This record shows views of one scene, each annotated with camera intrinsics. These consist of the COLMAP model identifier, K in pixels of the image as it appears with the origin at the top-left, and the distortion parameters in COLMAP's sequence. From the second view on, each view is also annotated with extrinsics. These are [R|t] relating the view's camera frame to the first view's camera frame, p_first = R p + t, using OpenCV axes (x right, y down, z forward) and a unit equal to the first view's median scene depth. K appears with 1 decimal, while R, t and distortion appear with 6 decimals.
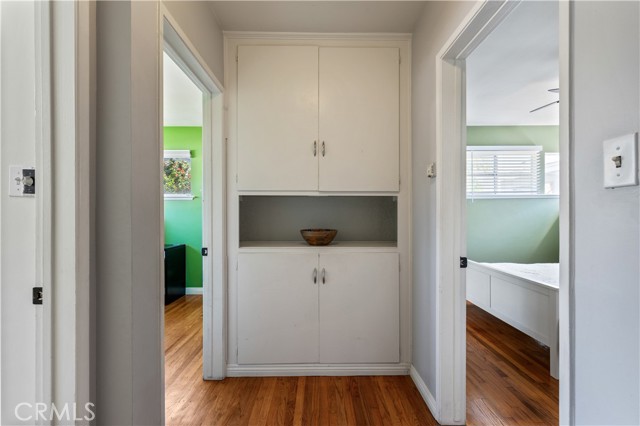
lens RADIAL K [[274.7, 0, 320.0], [0, 274.7, 213.0], [0, 0, 1]] dist [0.002561, 0.000246]
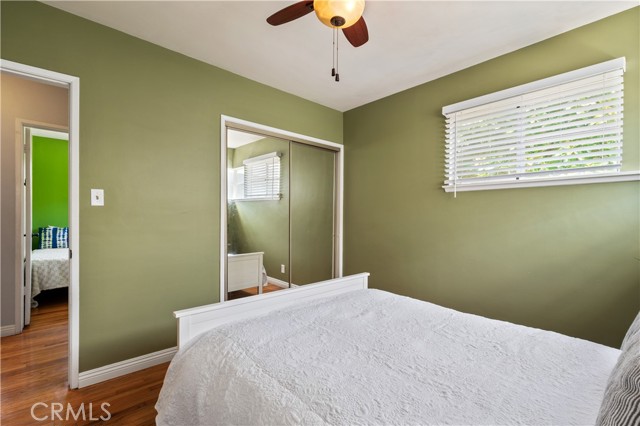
lens RADIAL K [[288.2, 0, 320.0], [0, 288.2, 213.0], [0, 0, 1]] dist [0.000532, 0.000028]
pose [[0.671476, -0.004356, -0.741014, 0.802589], [-0.000294, 0.999981, -0.006144, -0.000549], [0.741026, 0.004344, 0.671462, 0.352071]]
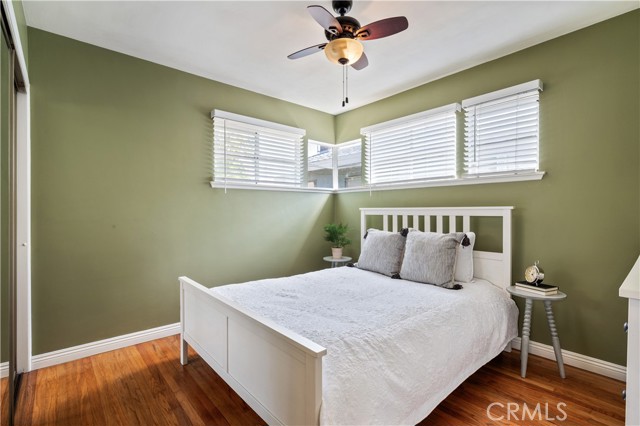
lens RADIAL K [[299.3, 0, 320.0], [0, 299.3, 213.0], [0, 0, 1]] dist [0.001141, 0.000035]
pose [[0.757408, -0.002156, 0.652938, 0.236876], [-0.004208, 0.999958, 0.008182, 0.004061], [-0.652928, -0.008945, 0.757367, 0.268548]]
